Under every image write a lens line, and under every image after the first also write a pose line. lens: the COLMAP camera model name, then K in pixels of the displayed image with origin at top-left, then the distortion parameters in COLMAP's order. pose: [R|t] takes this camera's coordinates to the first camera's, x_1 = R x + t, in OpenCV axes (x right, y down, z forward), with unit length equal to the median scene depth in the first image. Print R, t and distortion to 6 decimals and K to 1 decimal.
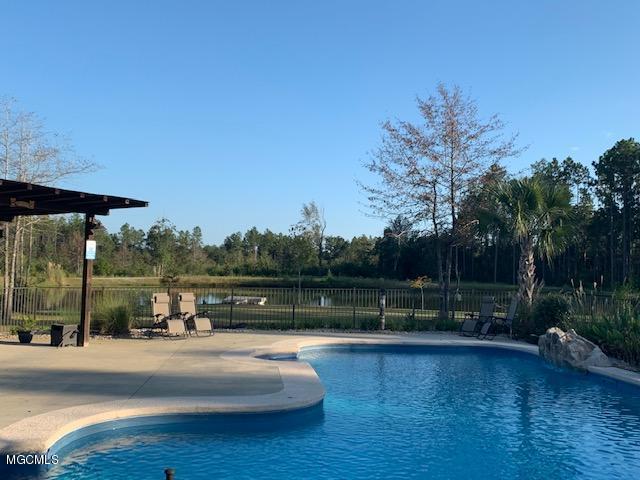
lens RADIAL K [[652.5, 0, 320.0], [0, 652.5, 240.0], [0, 0, 1]] dist [0.023245, -0.013533]
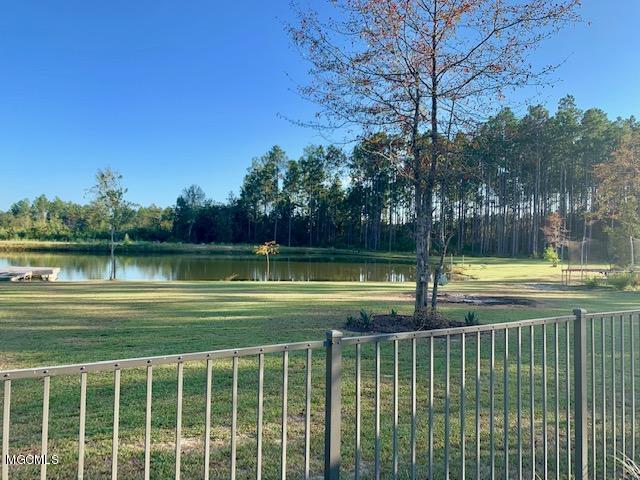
lens RADIAL K [[491.4, 0, 320.0], [0, 491.4, 240.0], [0, 0, 1]] dist [0.030095, -0.003809]
pose [[0.917693, 0.000469, 0.397290, -0.059539], [-0.022830, 0.998409, 0.051557, 0.030263], [-0.396633, -0.056383, 0.916244, 0.622621]]
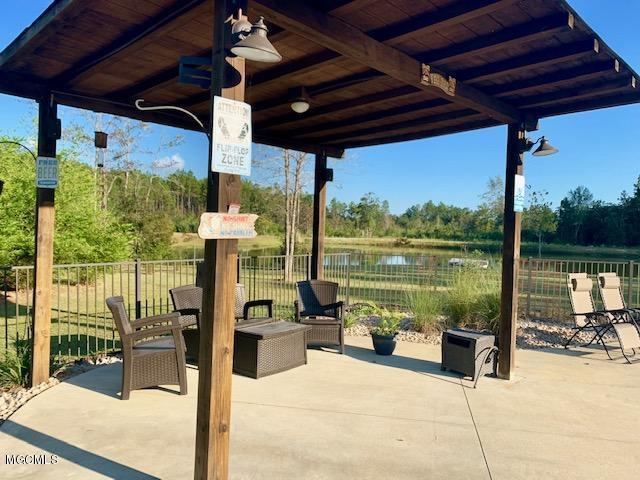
lens RADIAL K [[491.4, 0, 320.0], [0, 491.4, 240.0], [0, 0, 1]] dist [0.030095, -0.003809]
pose [[0.952763, 0.021243, -0.302971, -0.186018], [-0.003382, 0.998231, 0.059356, 0.014252], [0.303696, -0.055528, 0.951150, 0.283006]]
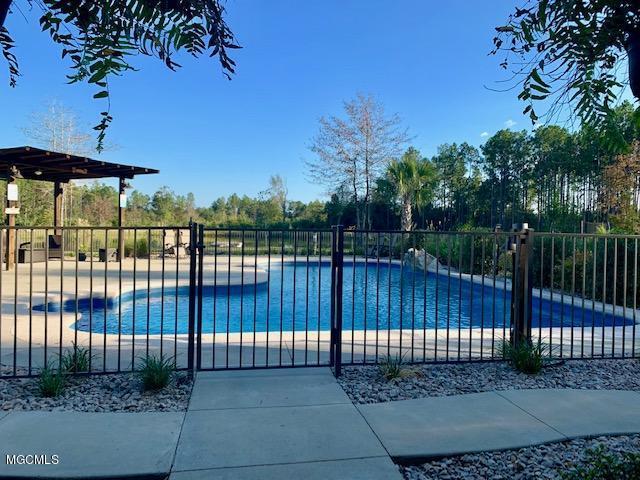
lens RADIAL K [[491.4, 0, 320.0], [0, 491.4, 240.0], [0, 0, 1]] dist [0.030095, -0.003809]
pose [[0.997550, -0.004789, 0.069794, 0.018127], [-0.000372, 0.997278, 0.073738, 0.010239], [-0.069957, -0.073584, 0.994832, -0.107171]]
